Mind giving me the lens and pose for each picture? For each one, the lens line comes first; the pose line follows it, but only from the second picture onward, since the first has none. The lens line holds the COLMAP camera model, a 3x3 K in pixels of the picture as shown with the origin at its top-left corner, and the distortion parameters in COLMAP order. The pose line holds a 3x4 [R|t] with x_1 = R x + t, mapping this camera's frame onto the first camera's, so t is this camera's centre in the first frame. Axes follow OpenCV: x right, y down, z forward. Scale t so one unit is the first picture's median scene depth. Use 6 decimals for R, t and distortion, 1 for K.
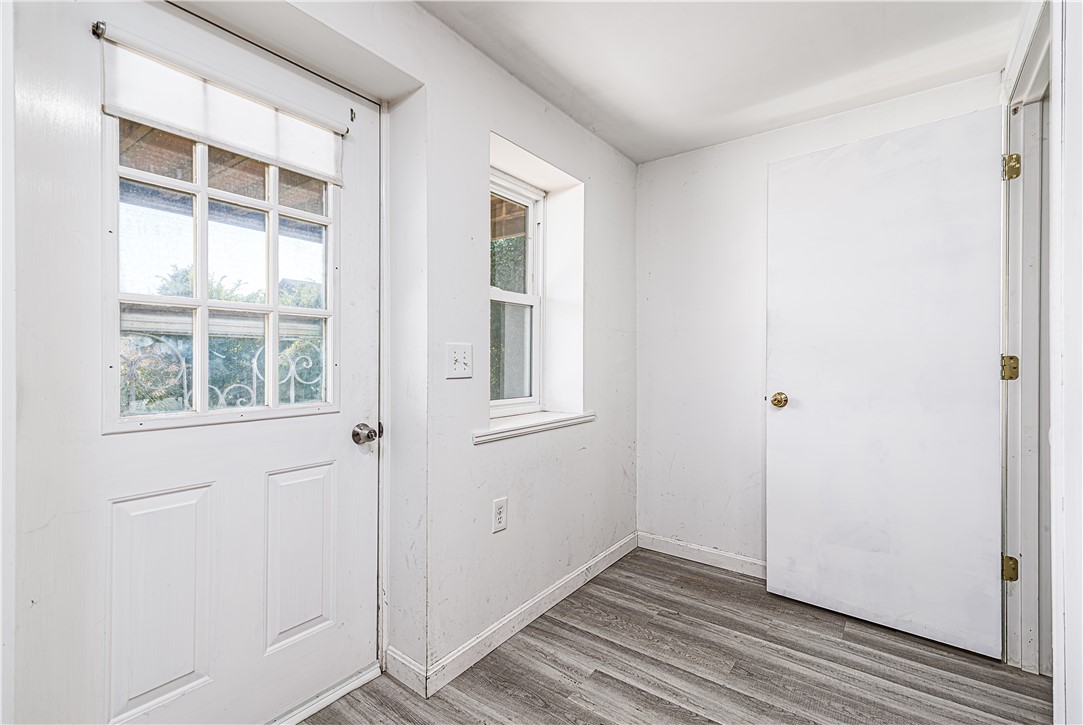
lens RADIAL K [[490.5, 0, 538.7], [0, 490.5, 362.9], [0, 0, 1]] dist [0.002644, 0.000146]
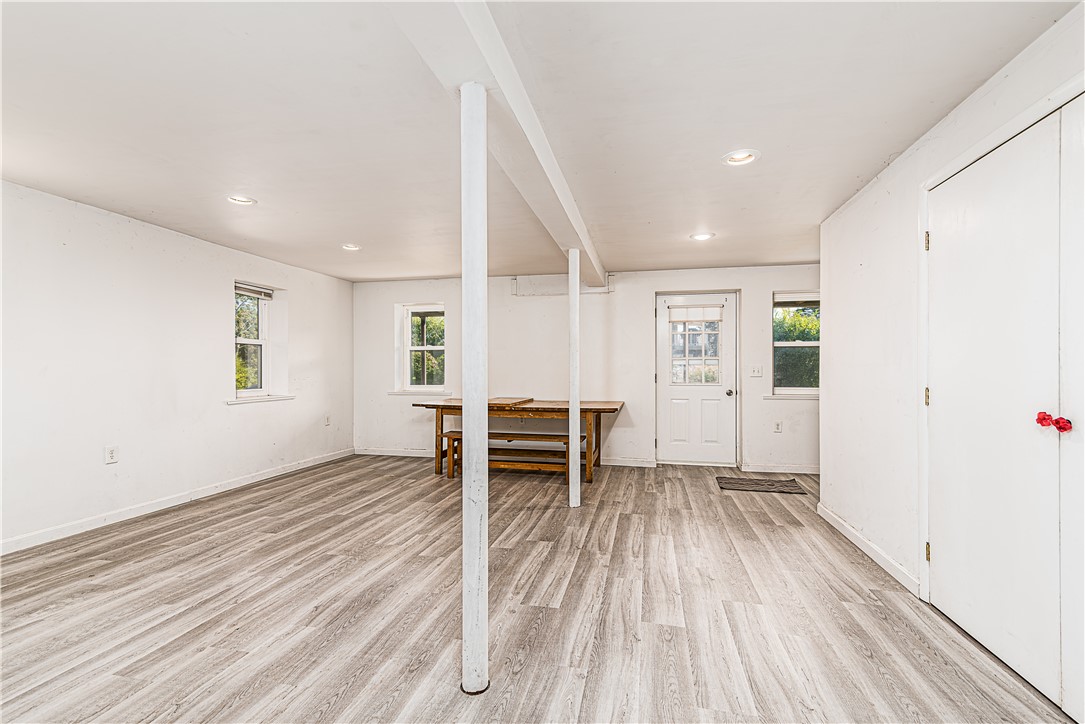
lens RADIAL K [[491.4, 0, 541.3], [0, 491.4, 367.3], [0, 0, 1]] dist [0.002644, 0.000146]
pose [[0.425729, -0.010589, -0.904789, 2.118682], [-0.000917, 0.999926, -0.012134, 0.013409], [0.904850, 0.005995, 0.425688, -1.582603]]
